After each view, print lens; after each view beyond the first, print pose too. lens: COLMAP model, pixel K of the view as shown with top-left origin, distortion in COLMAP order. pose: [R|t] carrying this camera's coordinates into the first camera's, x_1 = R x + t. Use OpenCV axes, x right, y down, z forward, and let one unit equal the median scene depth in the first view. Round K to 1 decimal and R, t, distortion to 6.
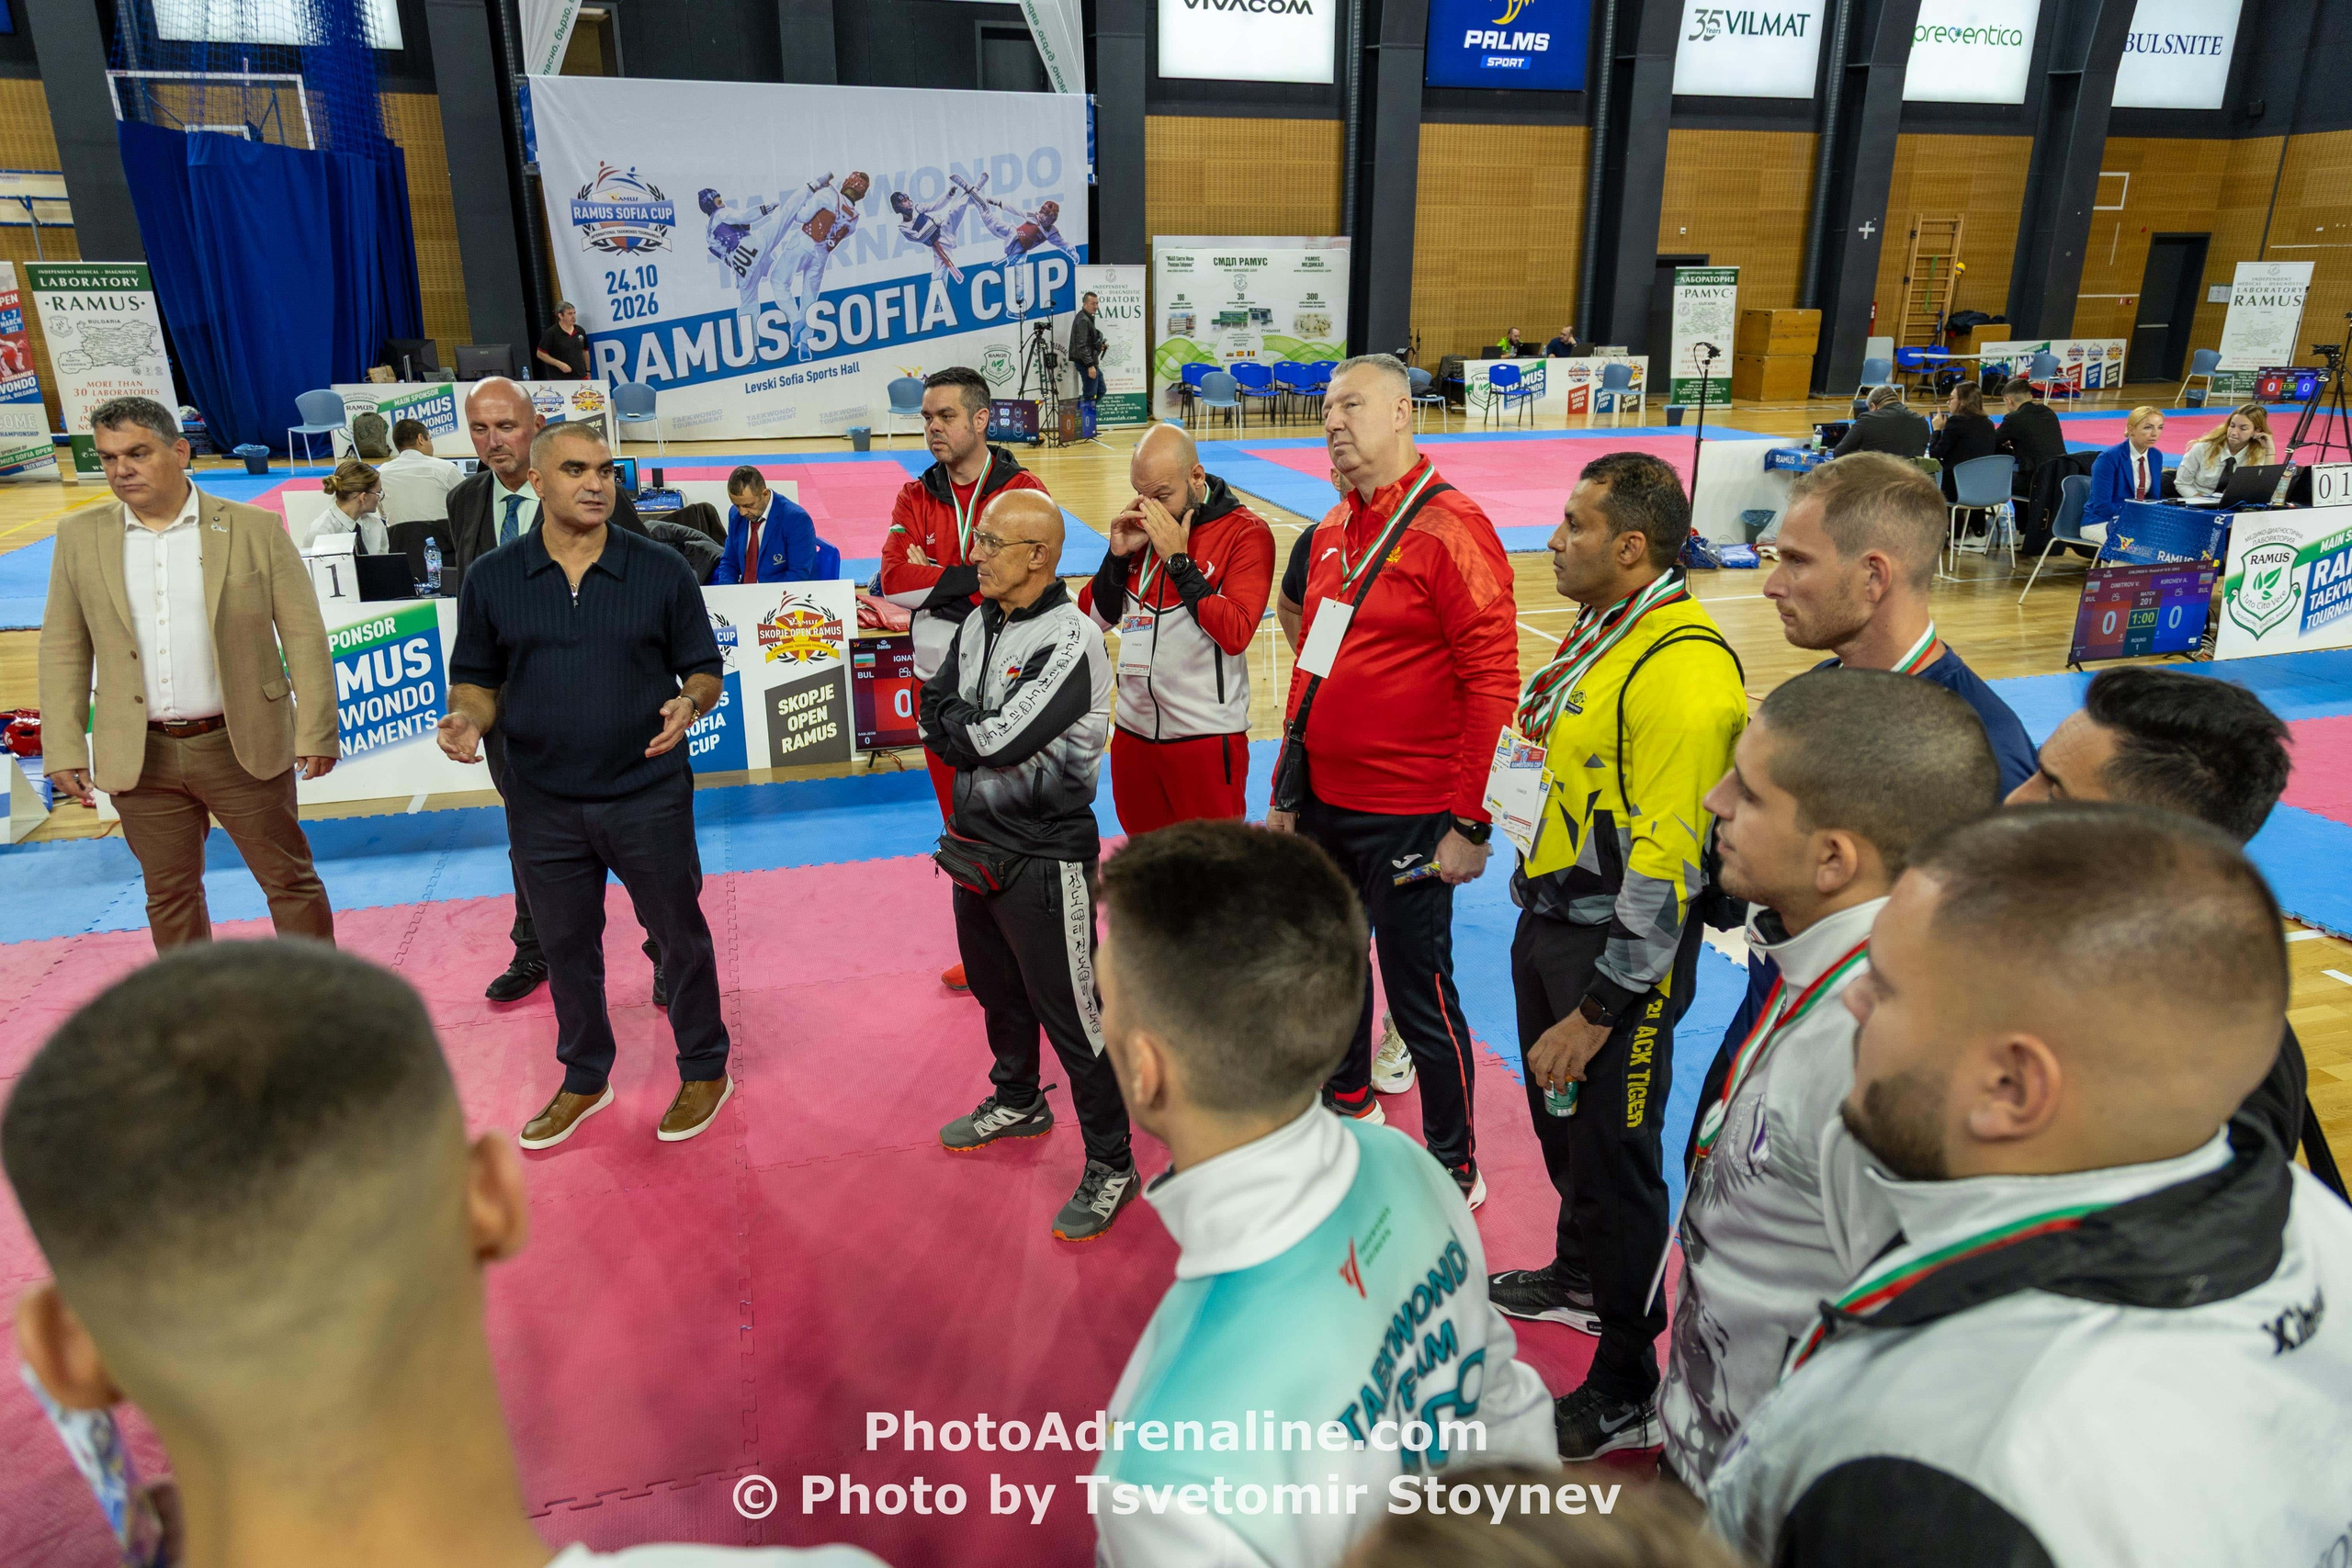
lens RADIAL K [[1573.5, 0, 1170.2], [0, 1573.5, 789.7], [0, 0, 1]] dist [0.004814, 0.007763]
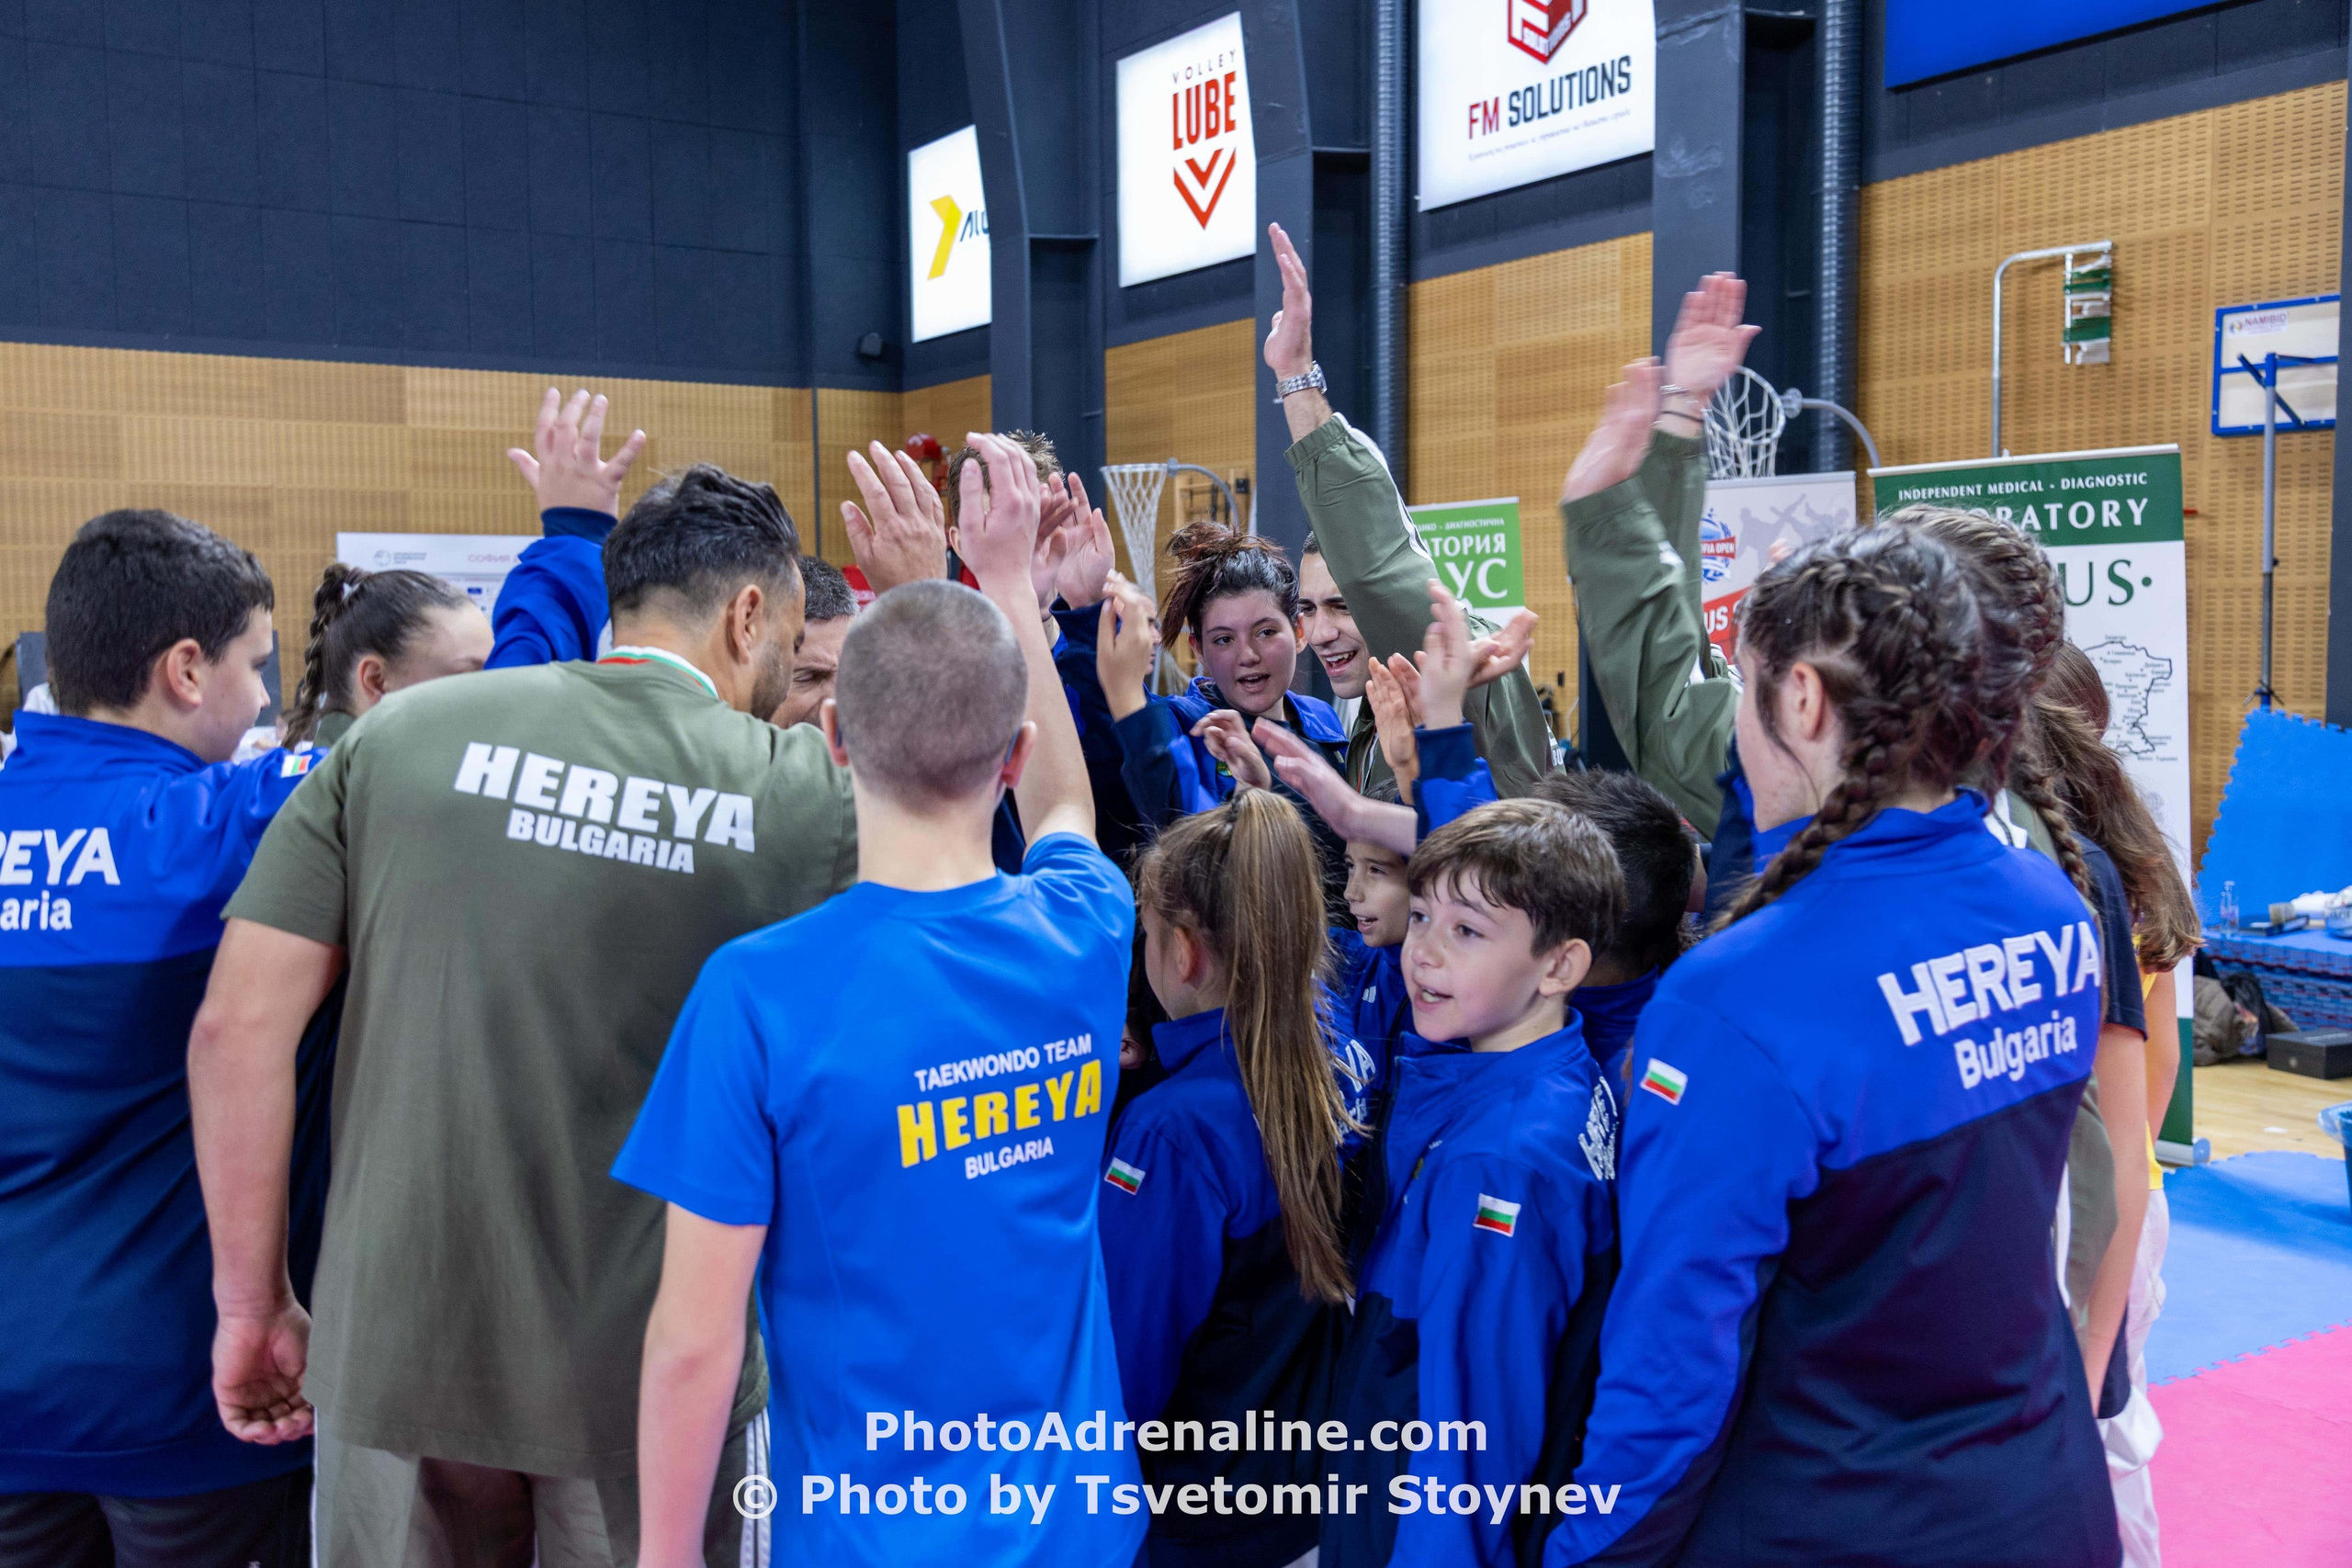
lens RADIAL K [[2171.1, 0, 1176.0], [0, 2171.1, 784.0], [0, 0, 1]] dist [0.102073, 0.002911]
pose [[0.300935, 0.067138, -0.951278, -0.253866], [-0.299802, 0.953604, -0.027539, -0.167712], [0.905294, 0.293483, 0.307101, 0.584730]]
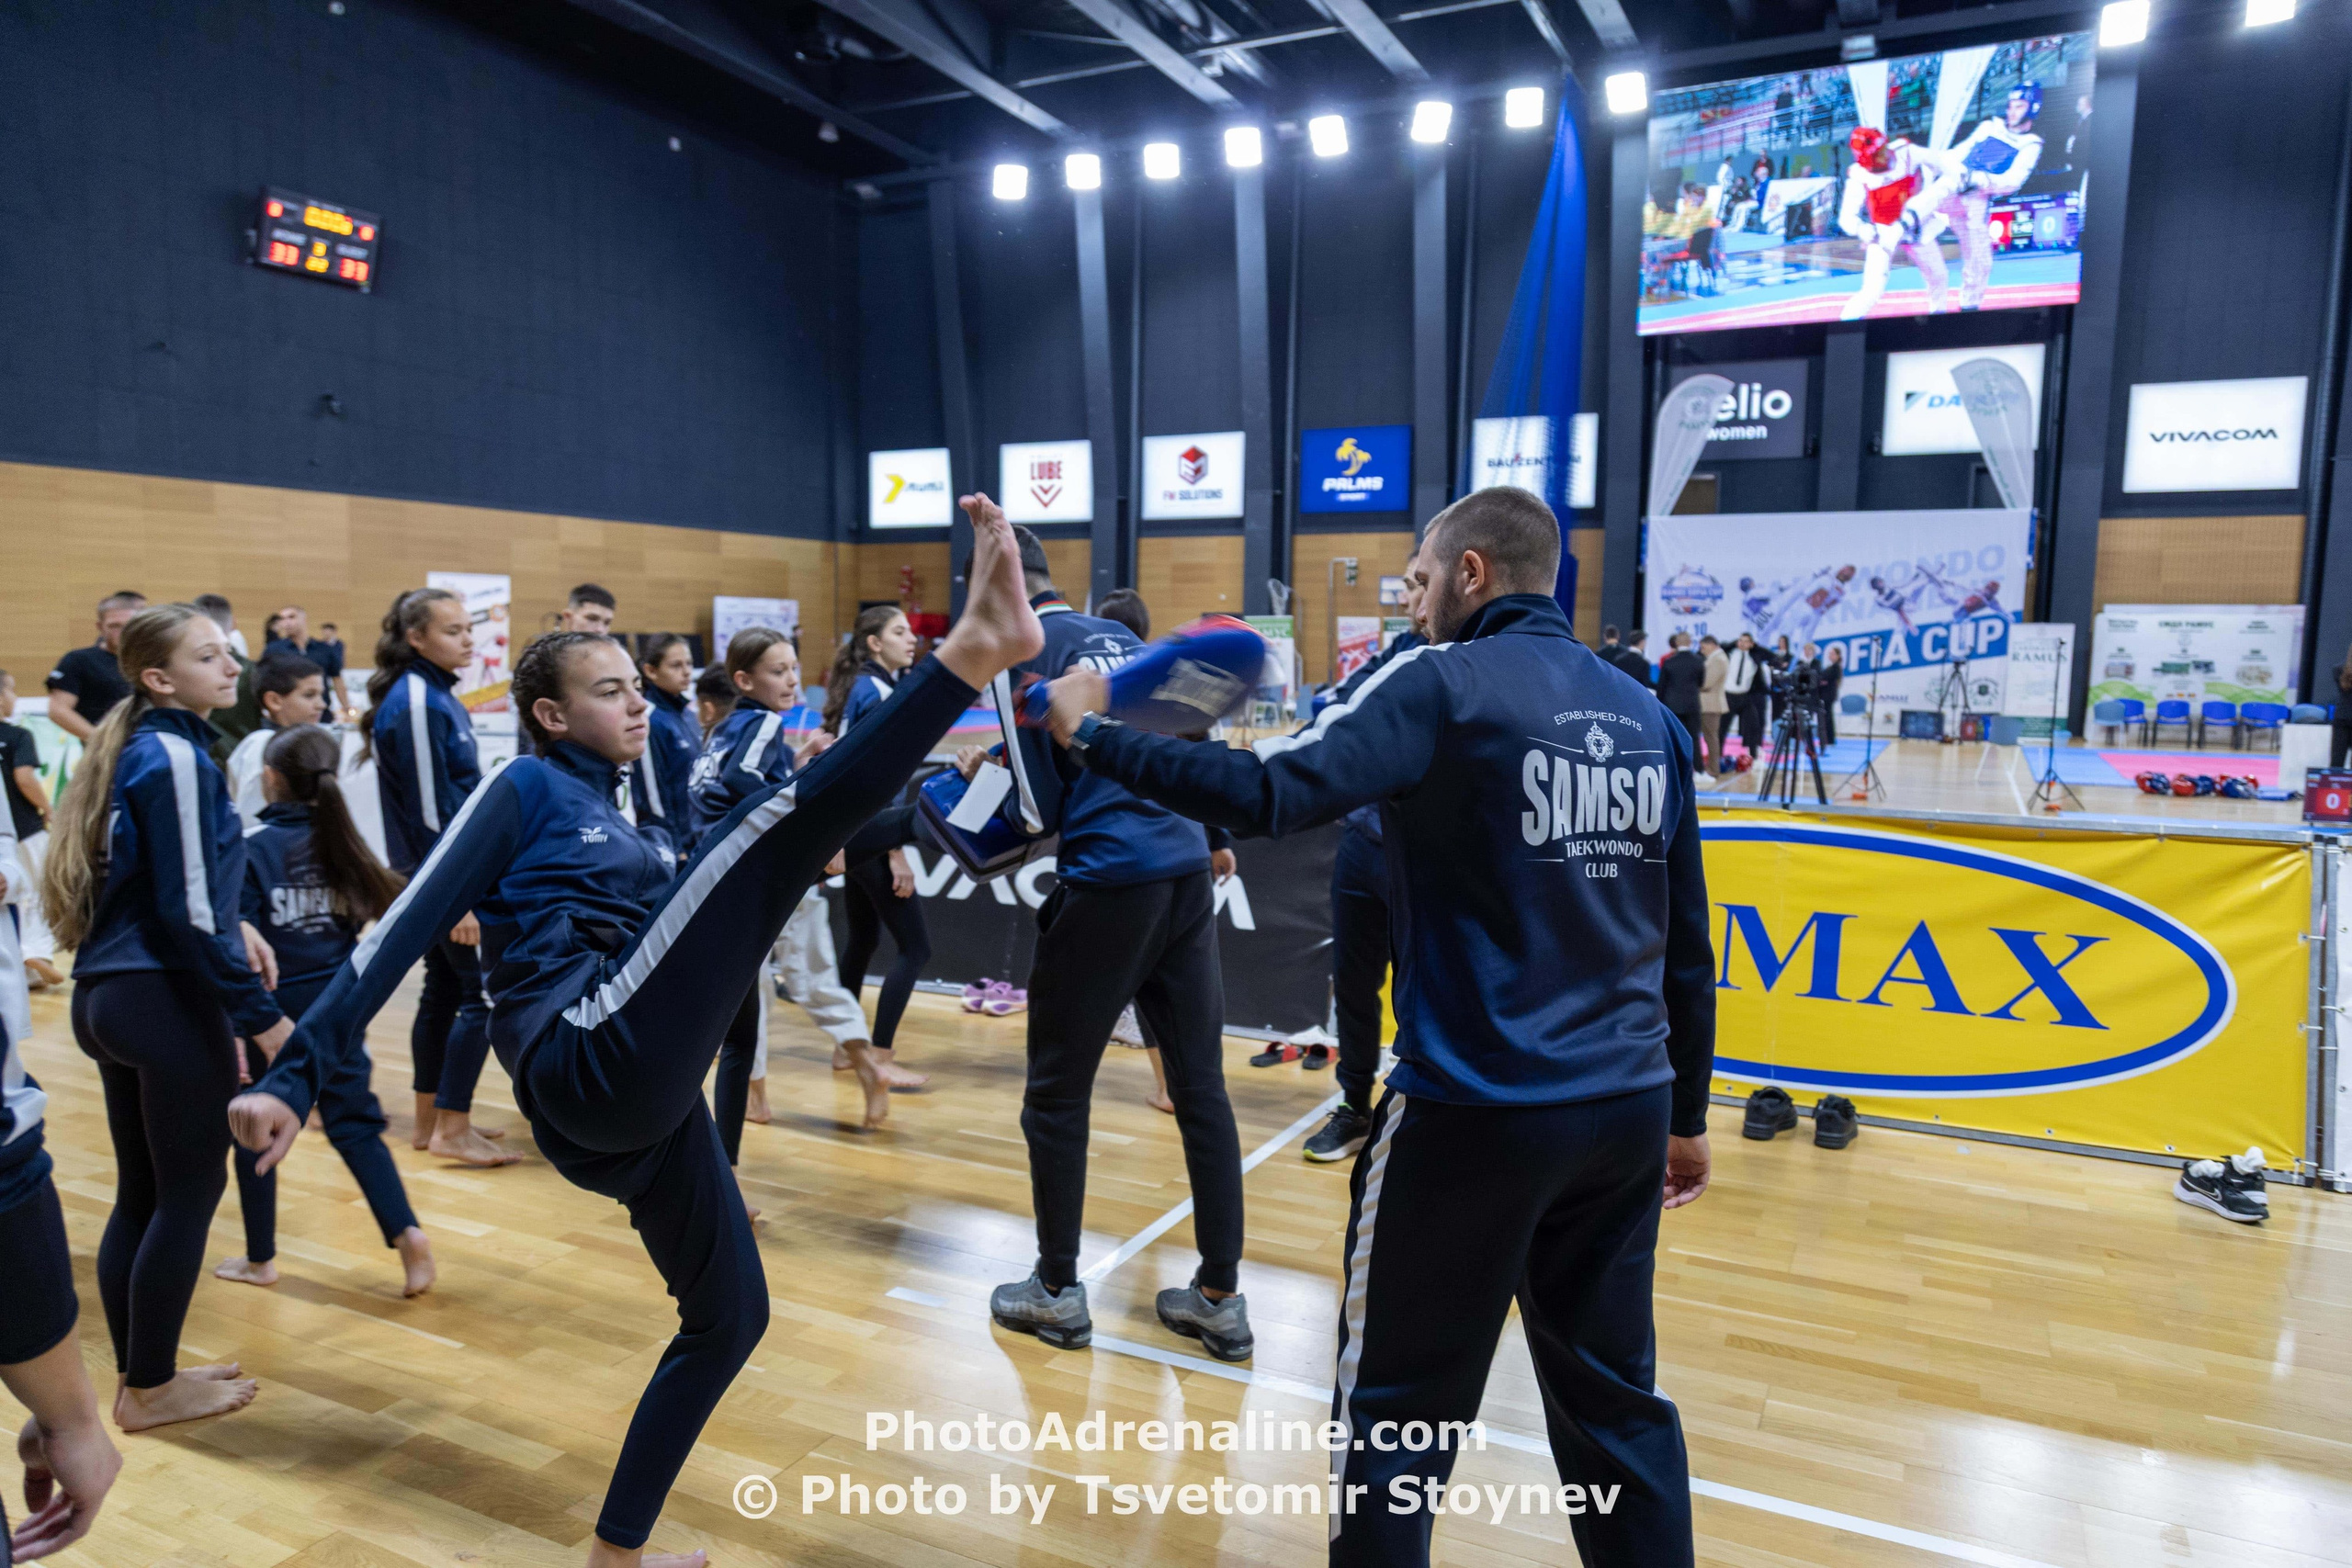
lens RADIAL K [[1573.5, 0, 1170.2], [0, 1573.5, 789.7], [0, 0, 1]] dist [0.004814, 0.007763]
pose [[0.737702, 0.070277, -0.671459, 0.345060], [-0.228970, 0.961665, -0.150909, 0.190330], [0.635113, 0.265070, 0.725514, -0.448746]]
